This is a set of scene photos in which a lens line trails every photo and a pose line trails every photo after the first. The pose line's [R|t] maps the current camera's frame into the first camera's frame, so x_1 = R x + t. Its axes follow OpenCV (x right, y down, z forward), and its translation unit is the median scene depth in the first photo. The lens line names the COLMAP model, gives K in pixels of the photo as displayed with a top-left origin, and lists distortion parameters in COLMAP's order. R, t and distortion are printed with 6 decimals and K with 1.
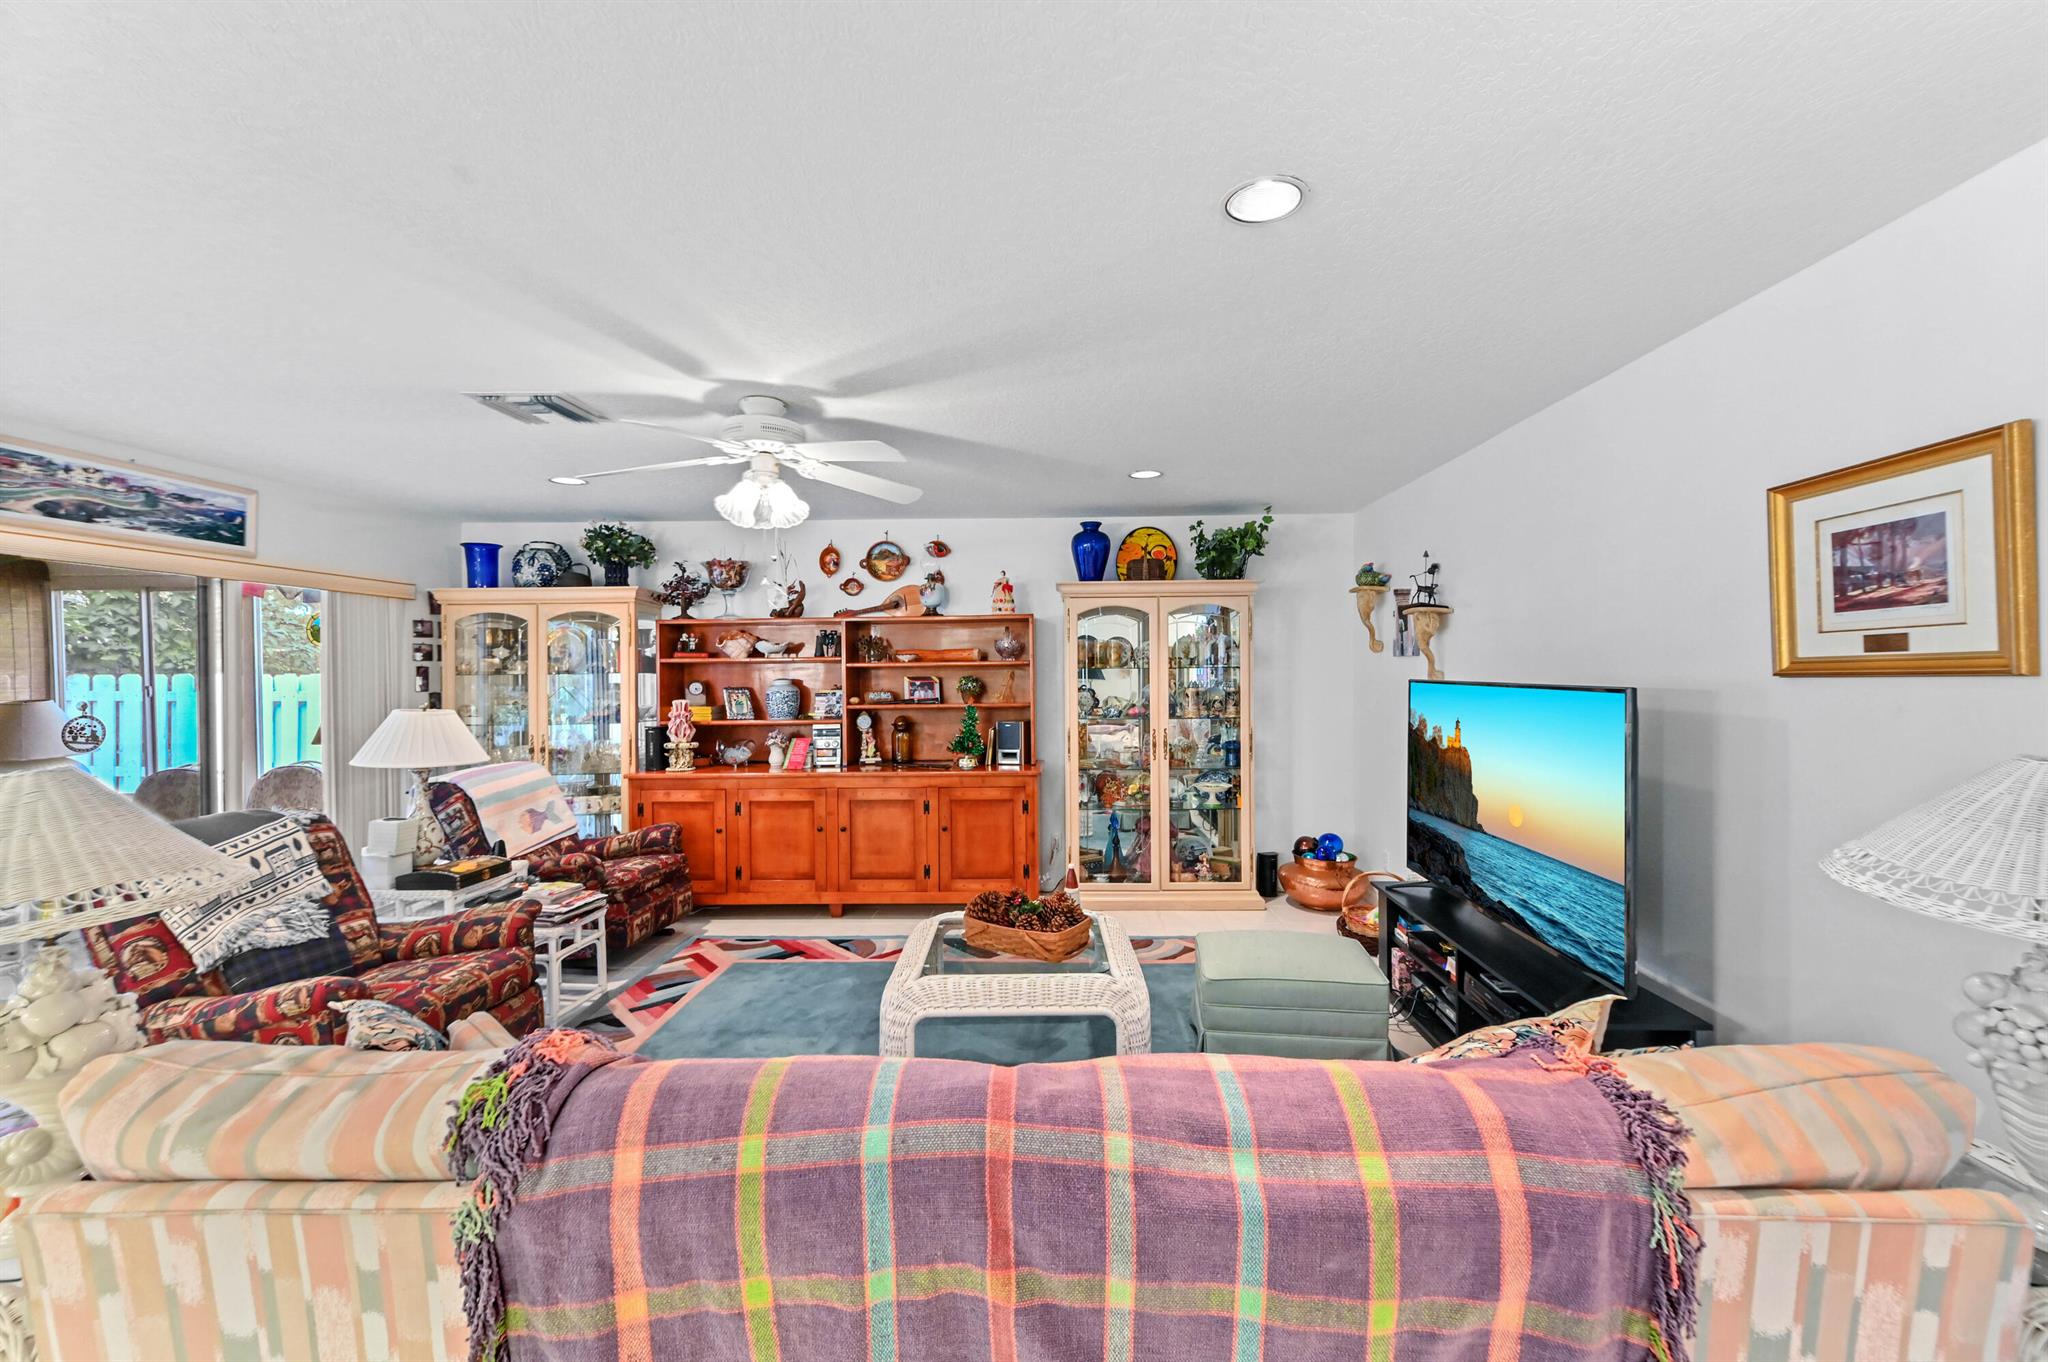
lens RADIAL K [[848.6, 0, 1056.0], [0, 848.6, 688.0], [0, 0, 1]] dist [0.016690, 0.000255]
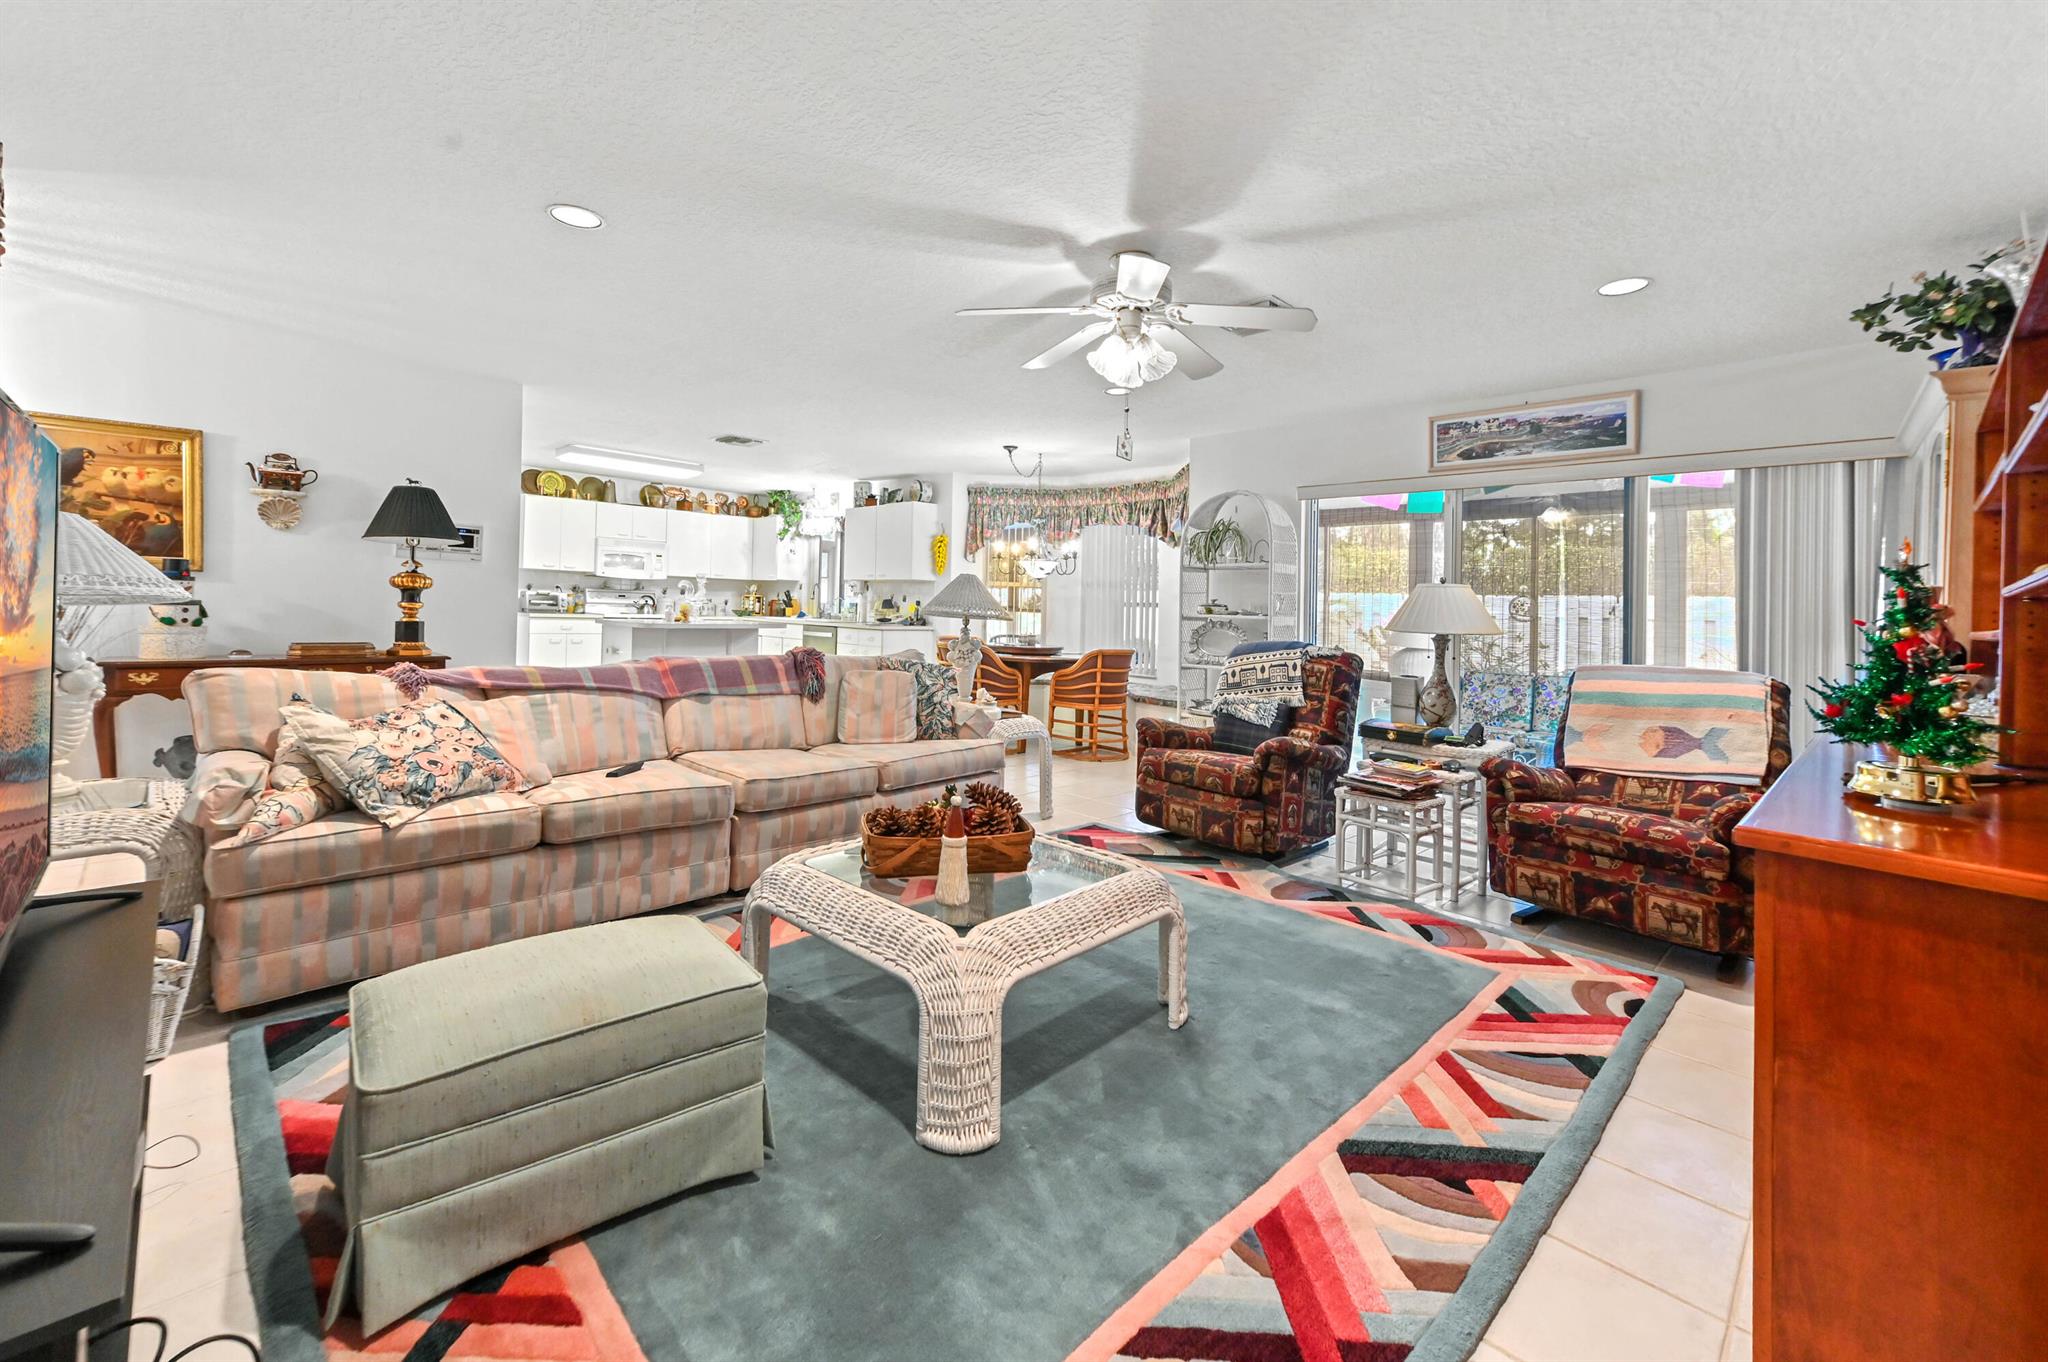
lens RADIAL K [[845.7, 0, 1034.8], [0, 845.7, 607.2], [0, 0, 1]] dist [0.014702, -0.000200]
pose [[-0.692657, -0.012158, -0.721165, 0.287850], [-0.041607, 0.998866, 0.023122, 0.038249], [0.720066, 0.046021, -0.692377, 1.007160]]
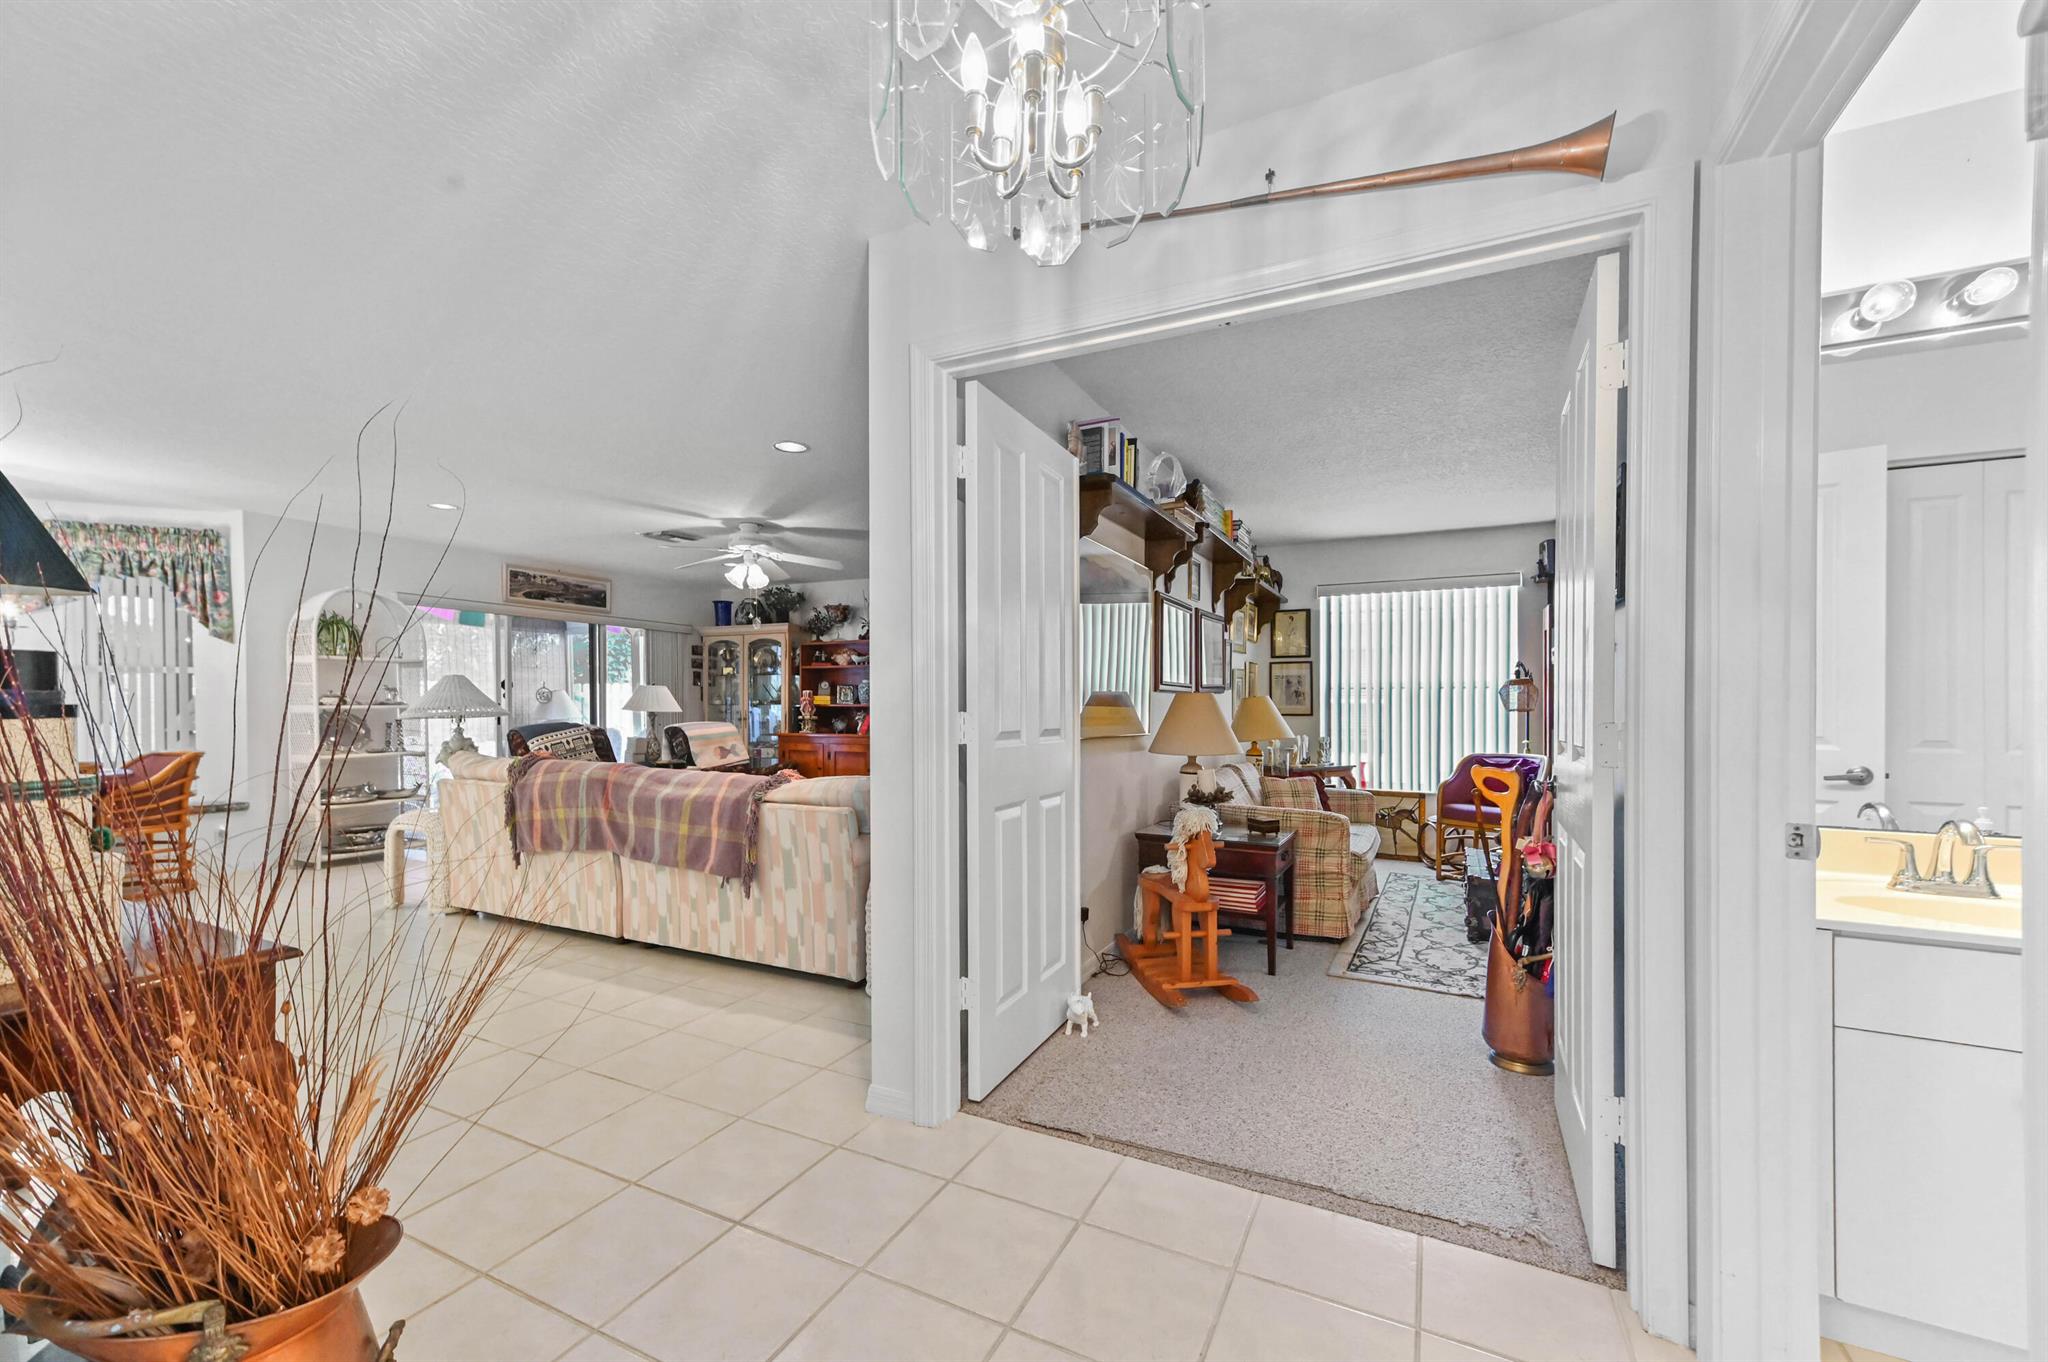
lens RADIAL K [[833.6, 0, 1030.6], [0, 833.6, 740.1], [0, 0, 1]] dist [0.014710, 0.000195]
pose [[0.906528, 0.029489, -0.421115, 0.665177], [-0.021289, 0.999481, 0.024162, 0.064580], [0.421609, -0.012938, 0.906685, -0.305279]]
